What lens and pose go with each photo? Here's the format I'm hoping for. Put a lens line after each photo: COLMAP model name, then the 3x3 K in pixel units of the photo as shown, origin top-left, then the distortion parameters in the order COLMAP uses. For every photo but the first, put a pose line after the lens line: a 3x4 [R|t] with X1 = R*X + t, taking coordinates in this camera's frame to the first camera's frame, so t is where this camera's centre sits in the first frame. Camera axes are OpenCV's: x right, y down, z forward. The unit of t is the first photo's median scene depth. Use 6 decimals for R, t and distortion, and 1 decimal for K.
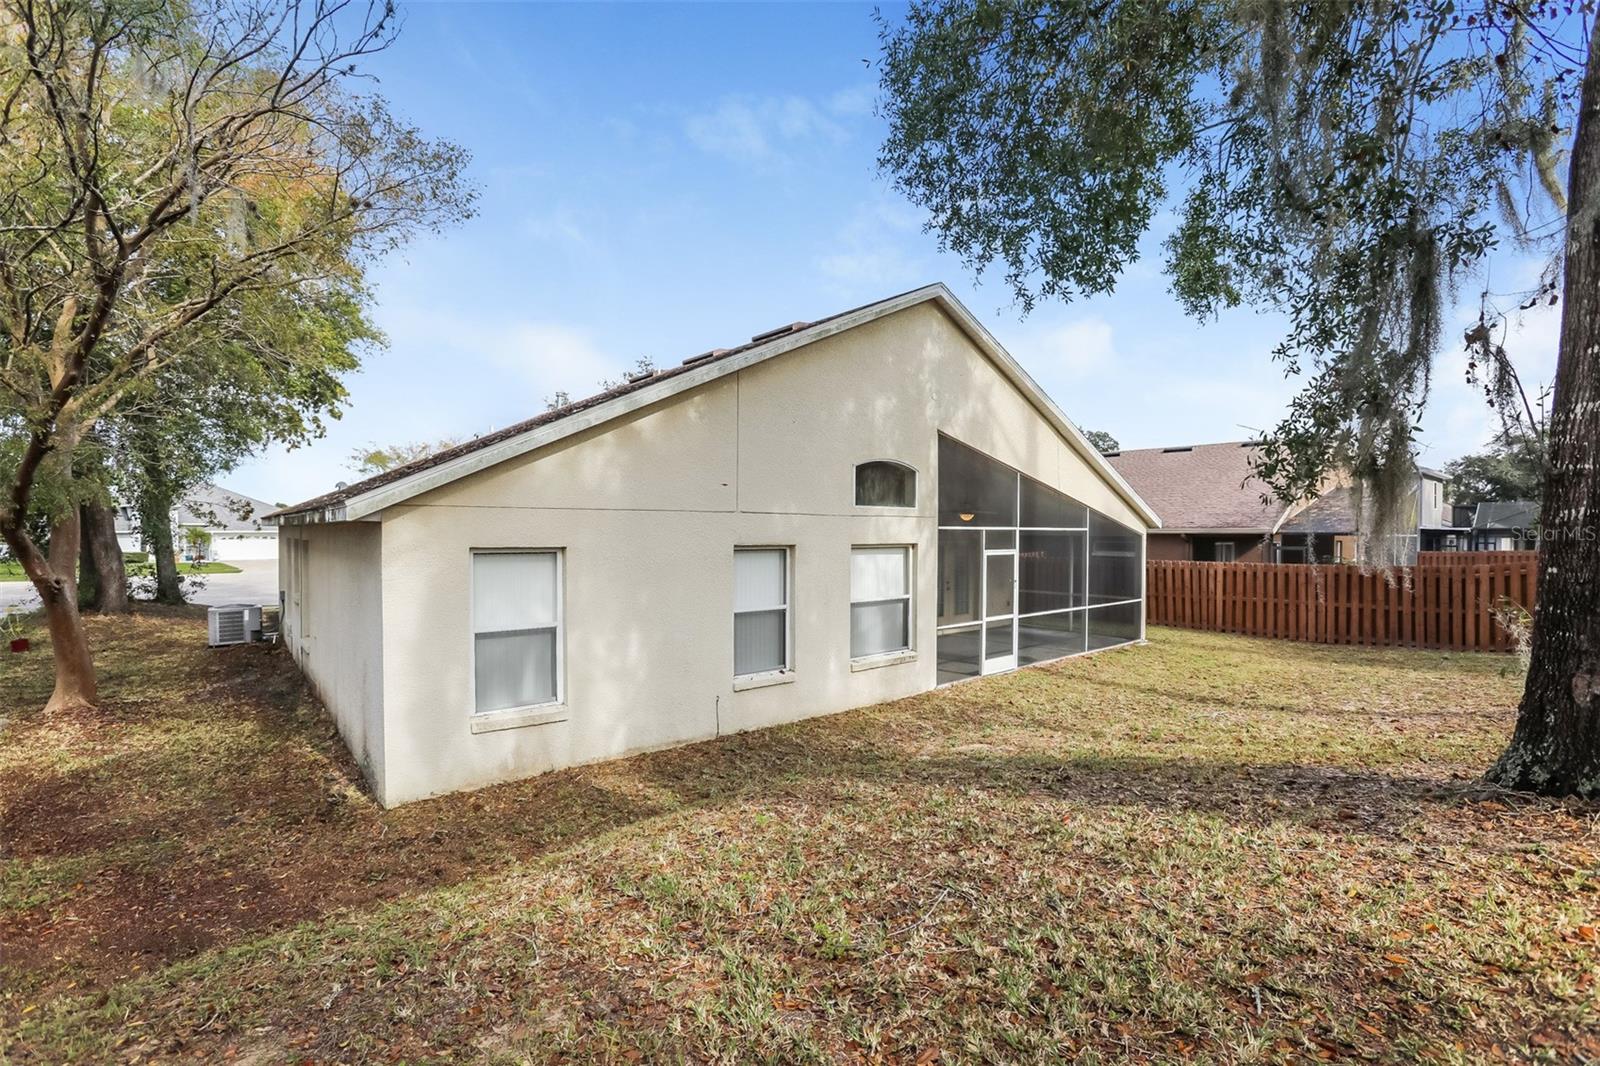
lens RADIAL K [[730.0, 0, 801.0], [0, 730.0, 540.6], [0, 0, 1]] dist [-0.004811, -0.000454]
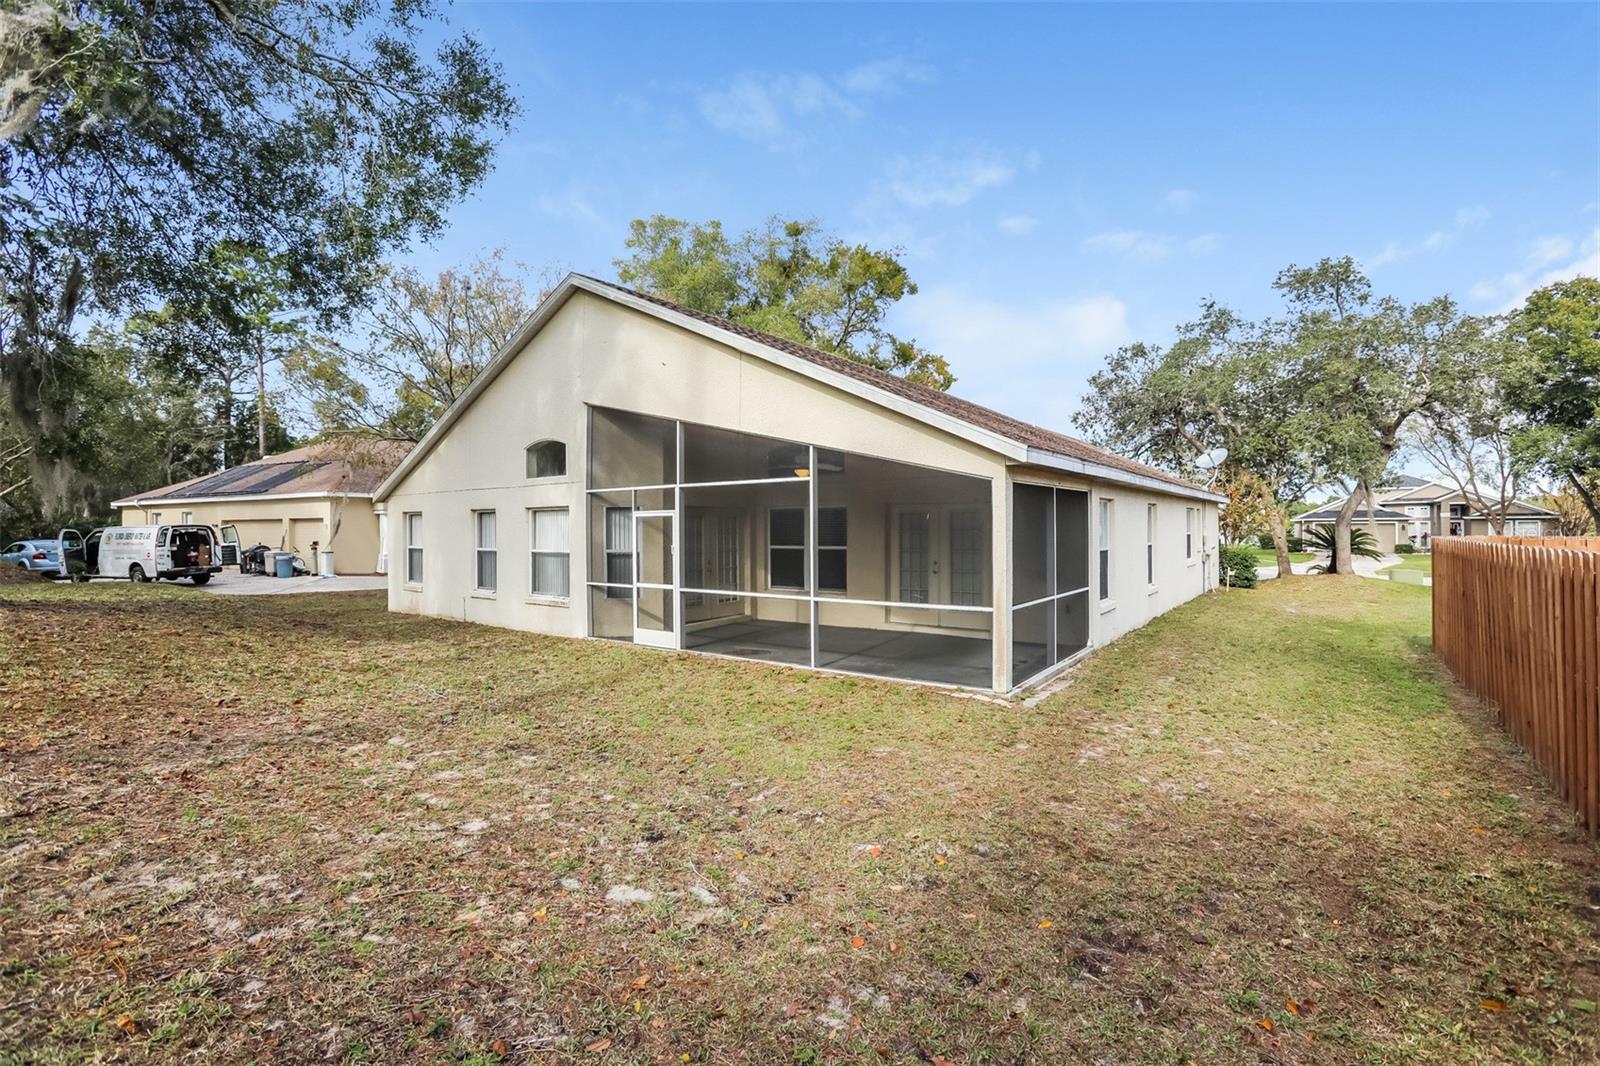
lens RADIAL K [[730.0, 0, 800.5], [0, 730.0, 520.8], [0, 0, 1]] dist [-0.004811, -0.000454]
pose [[0.216377, -0.004914, -0.976297, 1.239799], [0.000650, 0.999988, -0.004889, 0.029908], [0.976310, 0.000423, 0.216378, 1.009020]]
